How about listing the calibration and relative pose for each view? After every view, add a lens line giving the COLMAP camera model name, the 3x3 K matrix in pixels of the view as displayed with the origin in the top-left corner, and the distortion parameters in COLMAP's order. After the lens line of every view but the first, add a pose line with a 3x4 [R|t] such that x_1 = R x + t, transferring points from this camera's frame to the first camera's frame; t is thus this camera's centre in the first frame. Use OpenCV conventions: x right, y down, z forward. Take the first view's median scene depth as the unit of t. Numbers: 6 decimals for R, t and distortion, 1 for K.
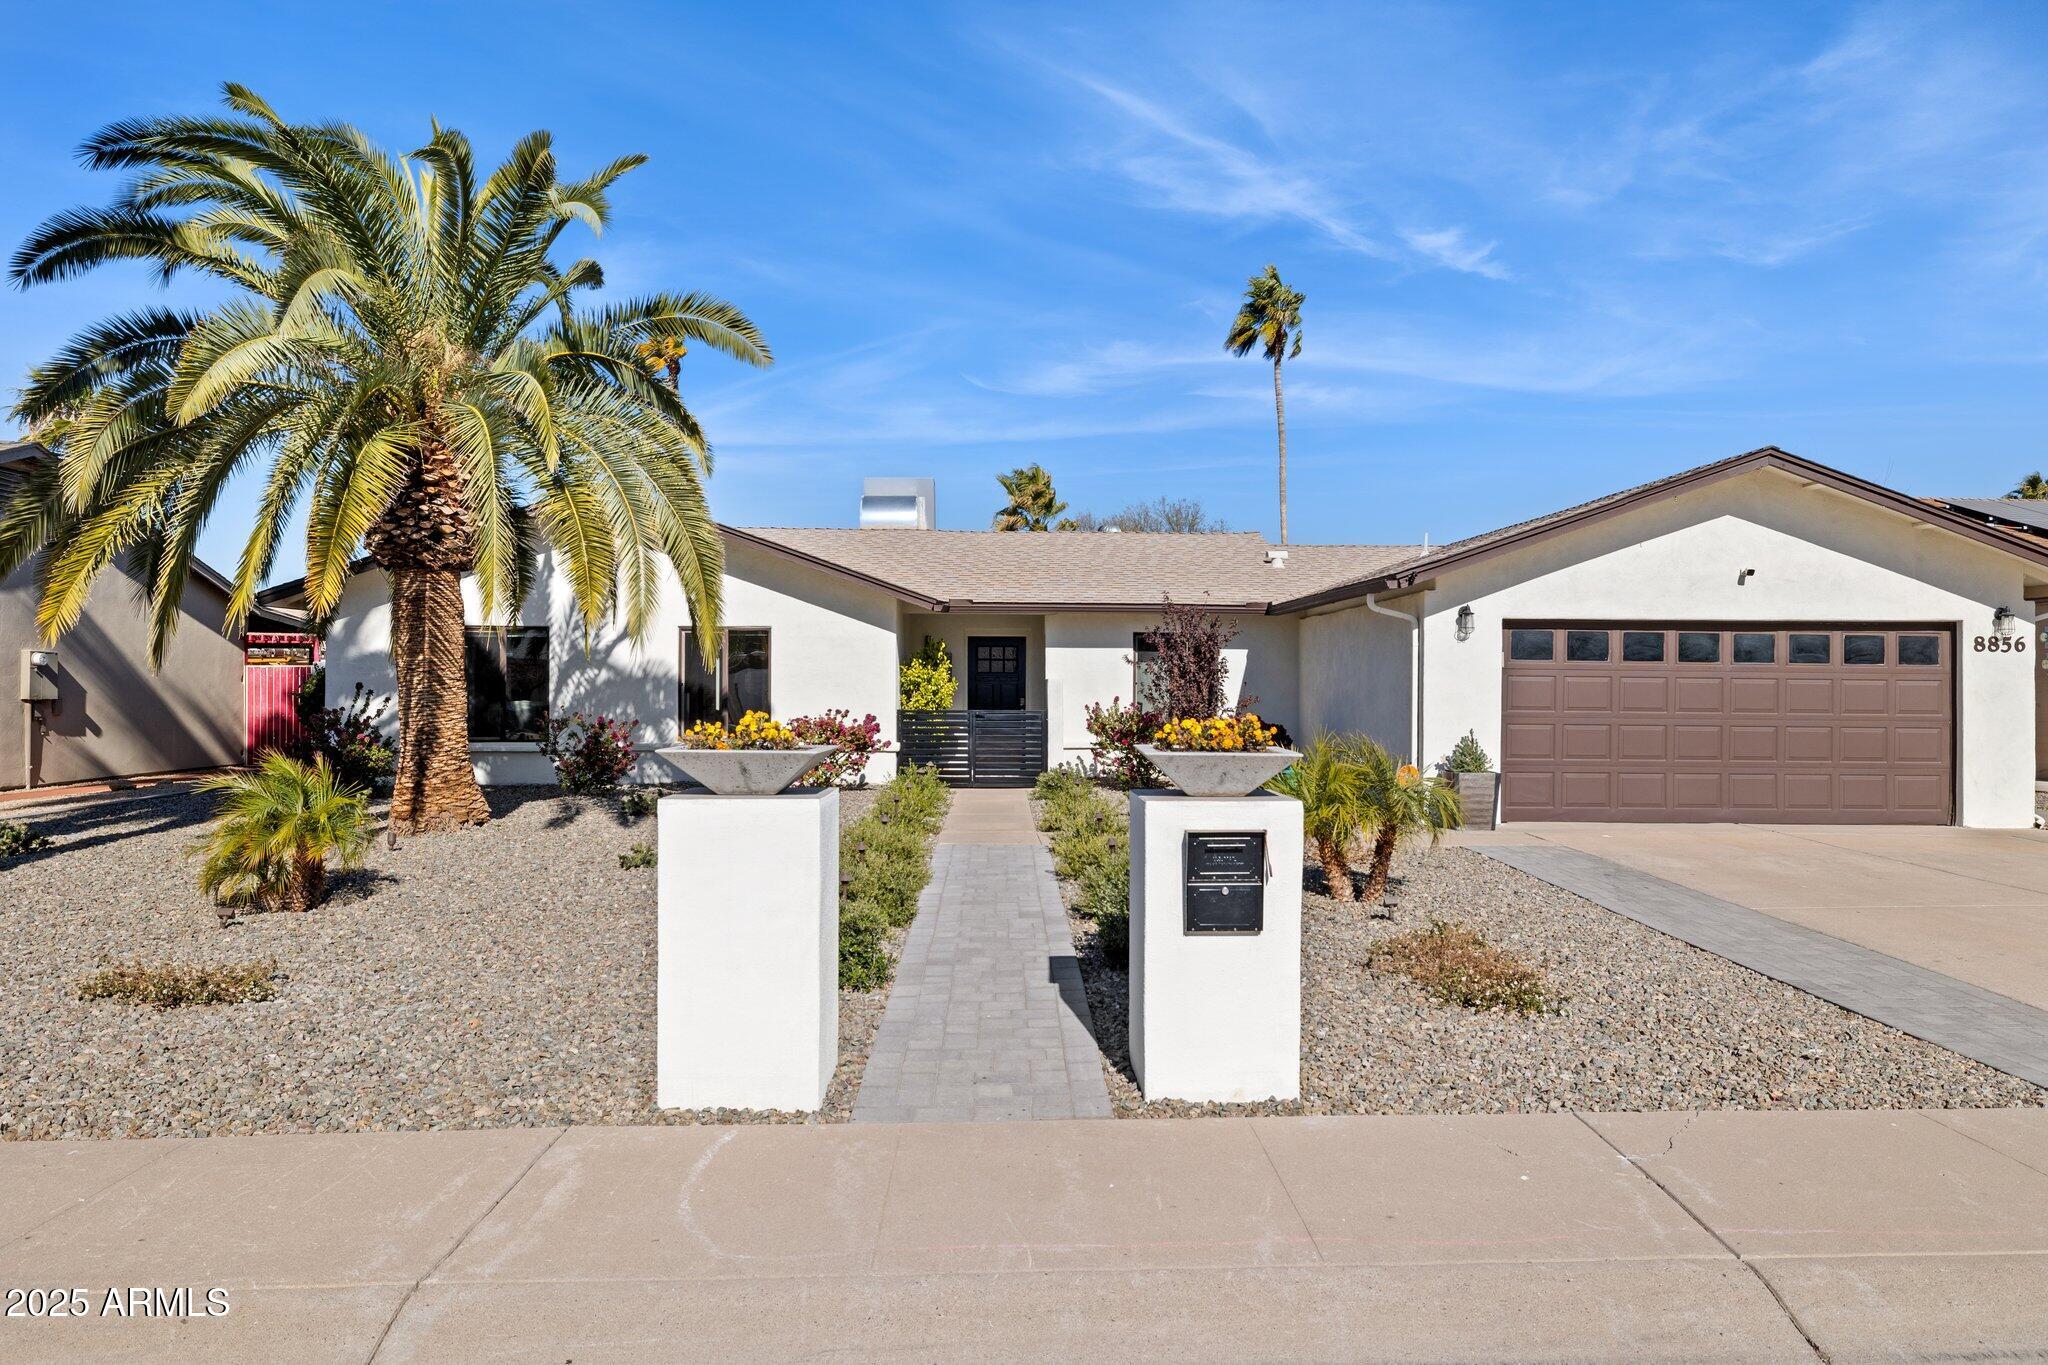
lens RADIAL K [[1297.1, 0, 1029.5], [0, 1297.1, 674.6], [0, 0, 1]] dist [-0.010494, -0.002270]
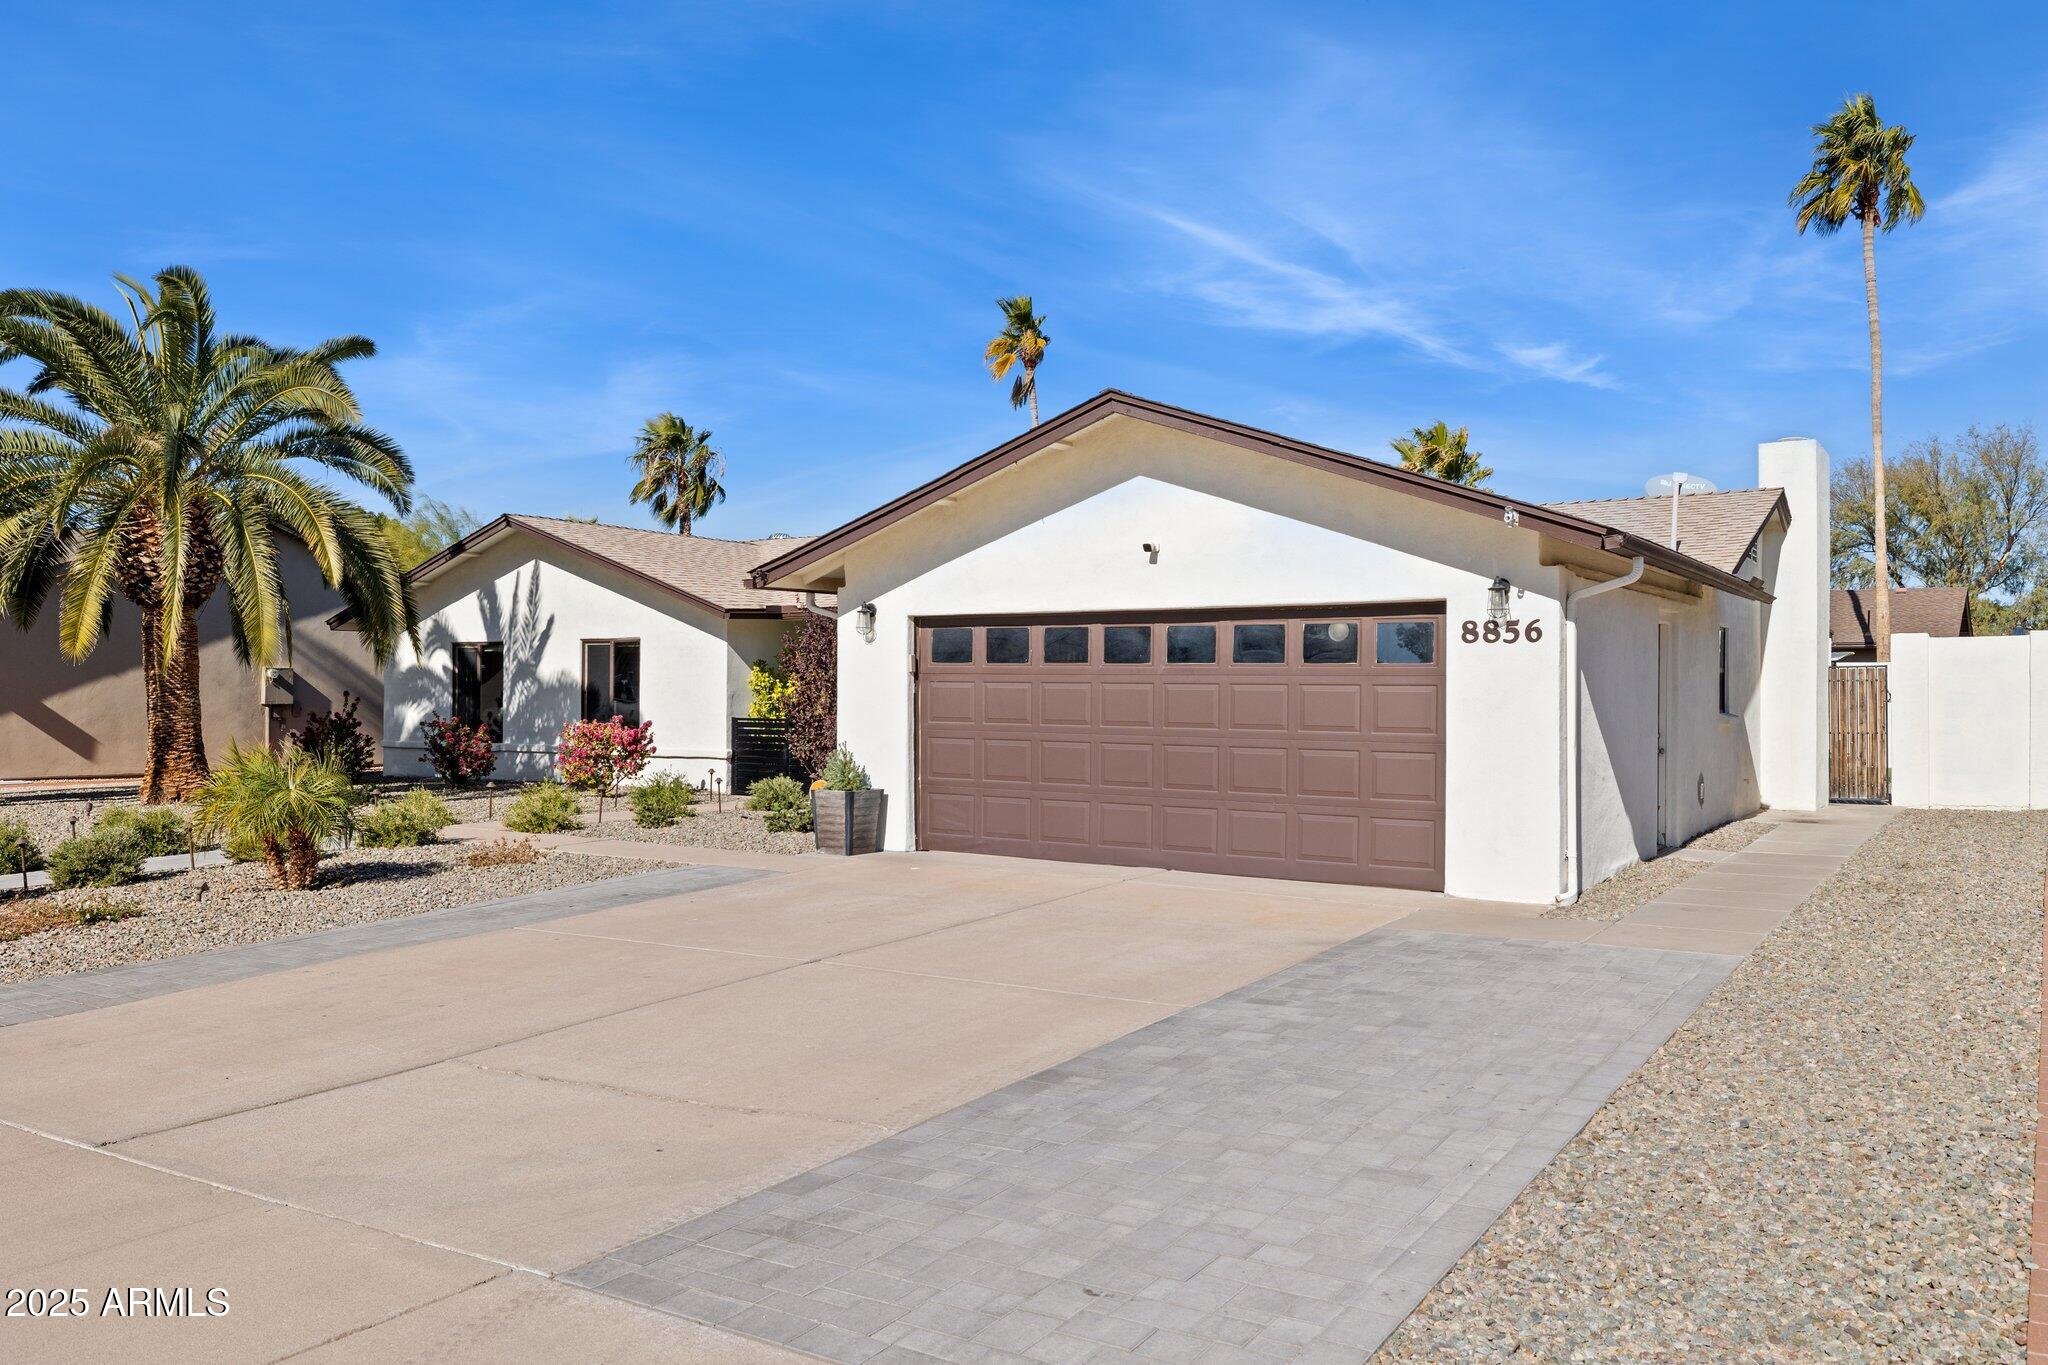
lens RADIAL K [[1578.9, 0, 1021.8], [0, 1578.9, 688.2], [0, 0, 1]] dist [0.001176, 0.000036]
pose [[0.812896, -0.002075, -0.582405, 1.031098], [0.003586, 0.999993, 0.001441, 0.004270], [0.582398, -0.003260, 0.812897, 0.175194]]
